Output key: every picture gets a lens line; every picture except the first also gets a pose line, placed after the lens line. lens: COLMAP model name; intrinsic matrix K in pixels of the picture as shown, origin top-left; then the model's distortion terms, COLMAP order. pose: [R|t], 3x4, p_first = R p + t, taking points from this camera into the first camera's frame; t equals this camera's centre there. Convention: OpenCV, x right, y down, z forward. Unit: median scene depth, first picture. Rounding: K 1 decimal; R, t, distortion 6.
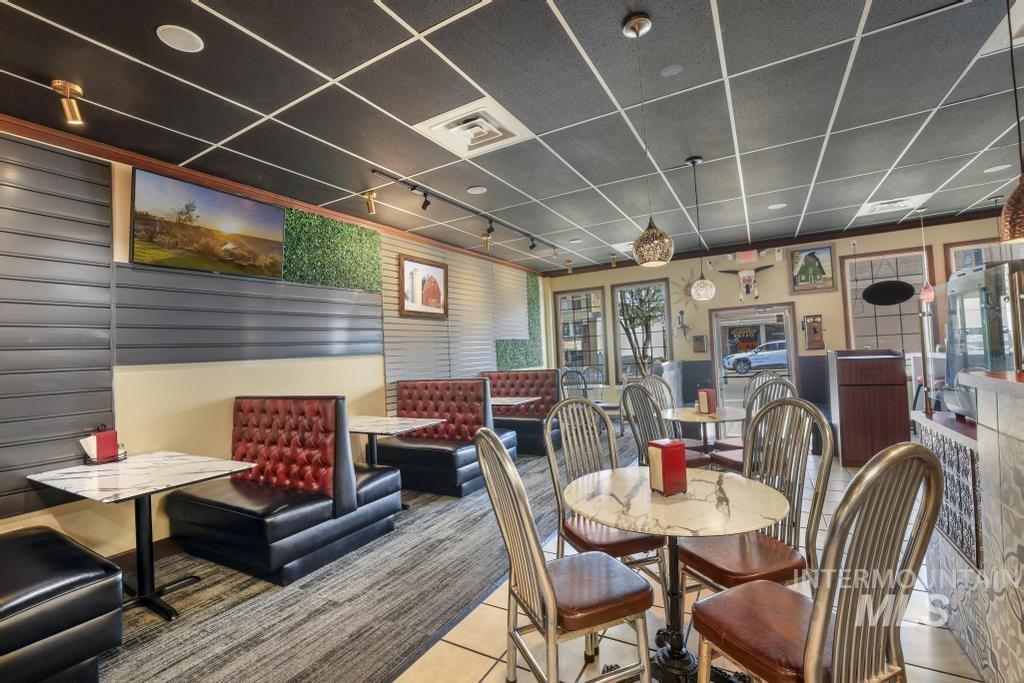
lens RADIAL K [[444.5, 0, 517.2], [0, 444.5, 344.4], [0, 0, 1]] dist [-0.022457, 0.000646]
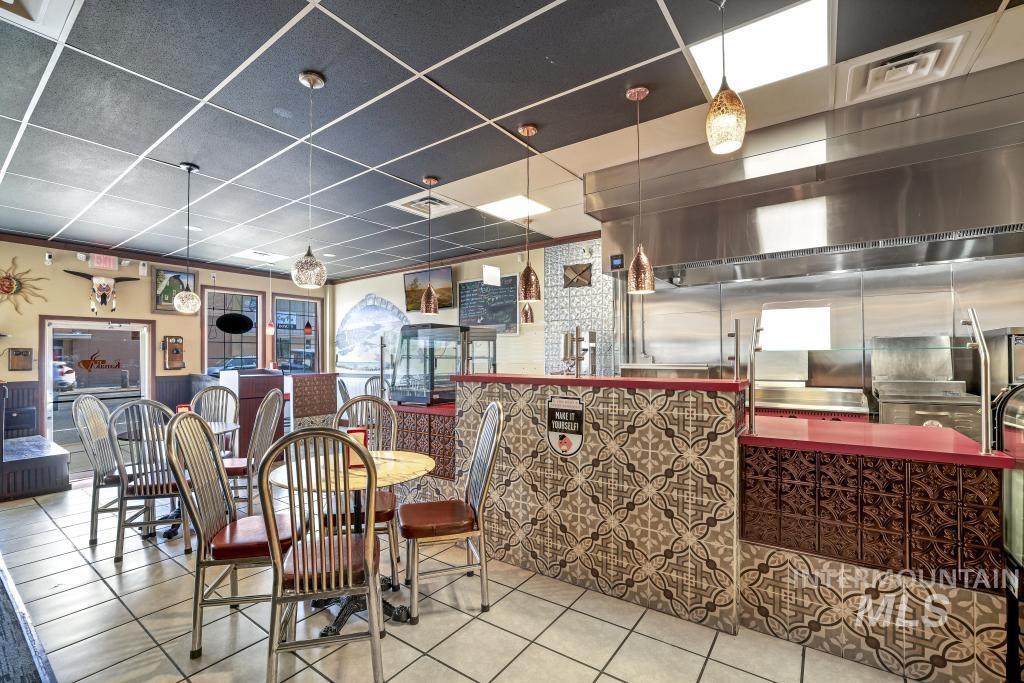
lens RADIAL K [[449.2, 0, 508.7], [0, 449.2, 348.1], [0, 0, 1]] dist [-0.048729, 0.013912]
pose [[0.118525, 0.068889, 0.990558, -0.245696], [-0.018244, 0.997573, -0.067194, 0.016141], [-0.992783, -0.010107, 0.119494, 0.109154]]
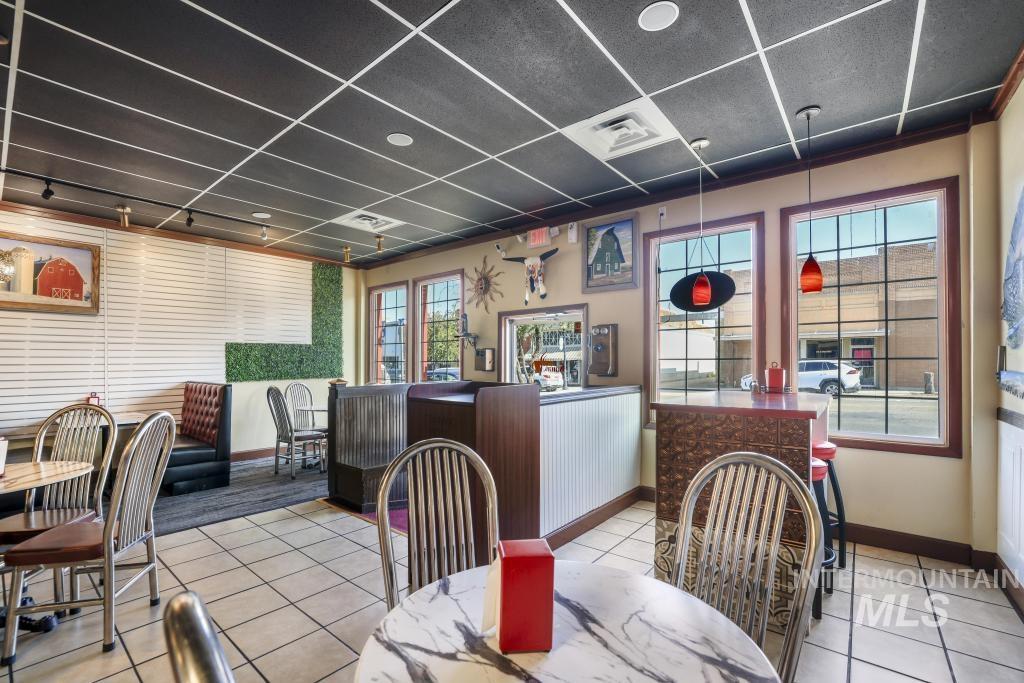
lens RADIAL K [[449.2, 0, 508.7], [0, 449.2, 348.1], [0, 0, 1]] dist [-0.048729, 0.013912]
pose [[0.984307, 0.042554, -0.171257, 0.657745], [-0.043025, 0.999074, 0.000962, -0.025669], [0.171140, 0.006421, 0.985226, 0.324582]]
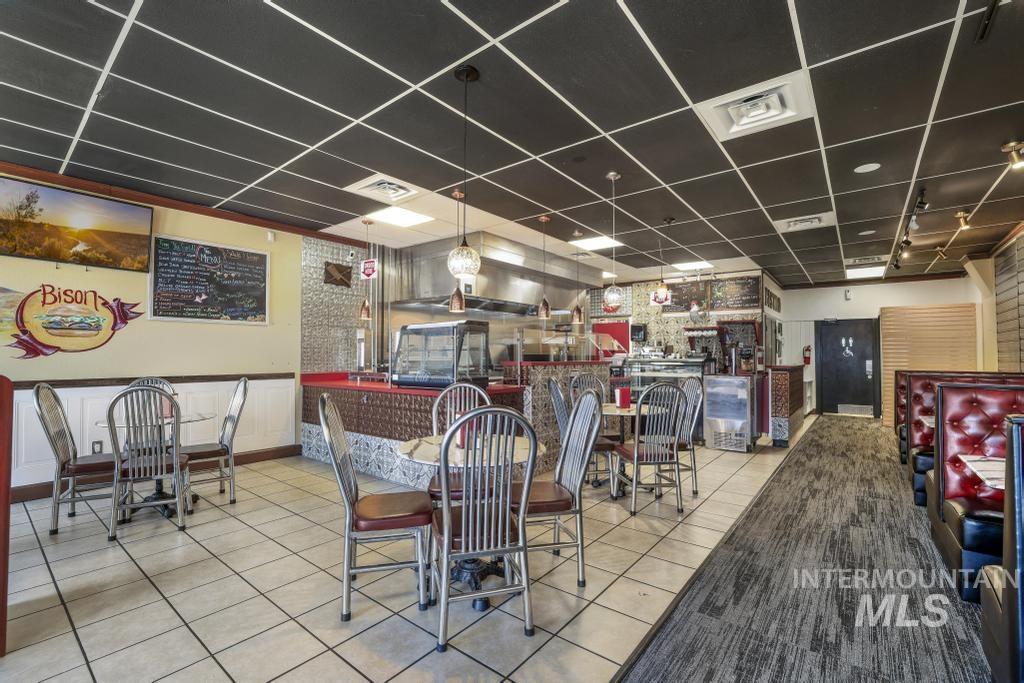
lens RADIAL K [[449.2, 0, 508.7], [0, 449.2, 348.1], [0, 0, 1]] dist [-0.048729, 0.013912]
pose [[-0.984927, 0.051447, 0.165140, 0.141443], [0.045179, 0.998117, -0.041494, 0.019396], [-0.166964, -0.033408, -0.985397, 0.934533]]
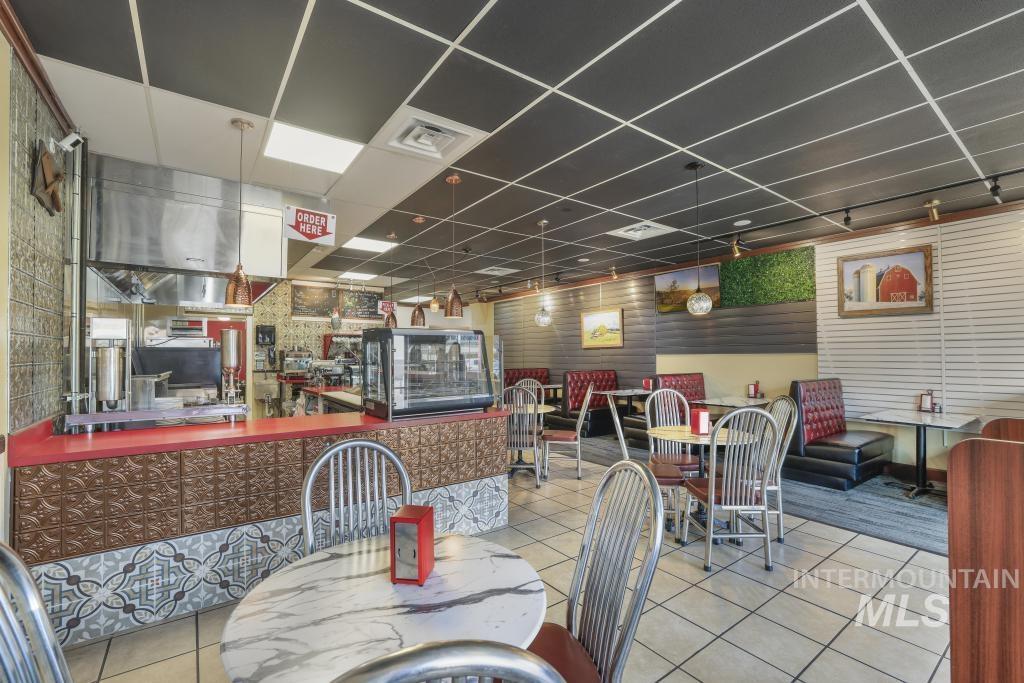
lens RADIAL K [[429.8, 0, 526.5], [0, 429.8, 350.1], [0, 0, 1]] dist [-0.012789, 0.000019]
pose [[-0.412311, 0.045001, -0.909931, 0.793211], [0.042629, 0.998638, 0.030072, -0.038701], [0.910045, -0.026391, -0.413668, 0.592645]]
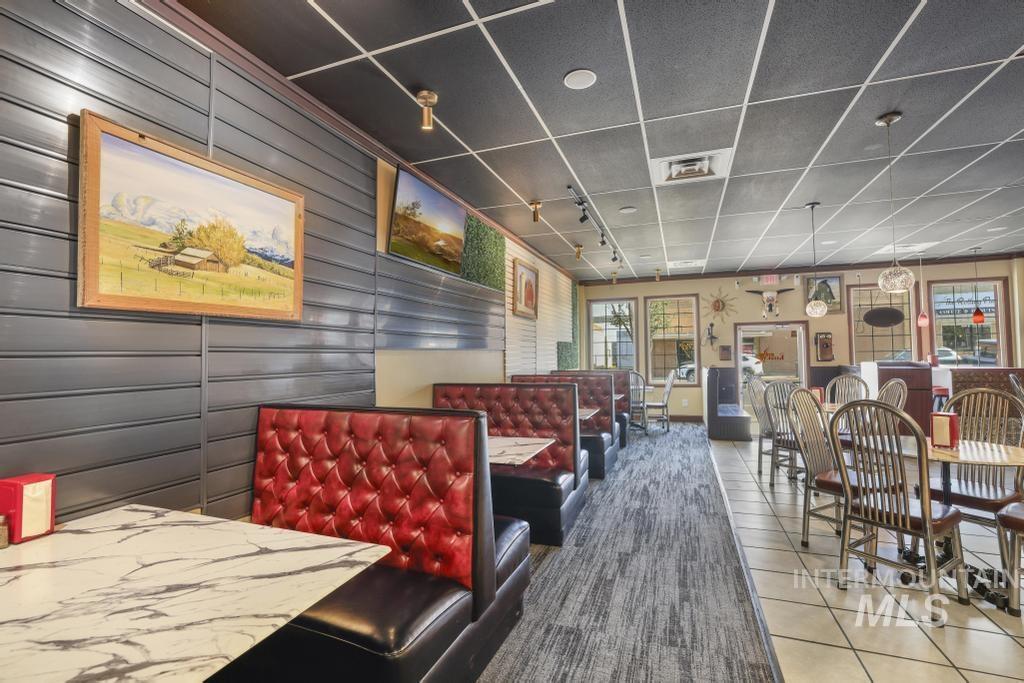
lens RADIAL K [[444.5, 0, 517.2], [0, 444.5, 344.4], [0, 0, 1]] dist [-0.022457, 0.000646]
pose [[0.987115, 0.043219, 0.154064, -0.342082], [-0.041579, 0.999039, -0.013853, 0.017572], [-0.154515, 0.007269, 0.987964, -0.055599]]
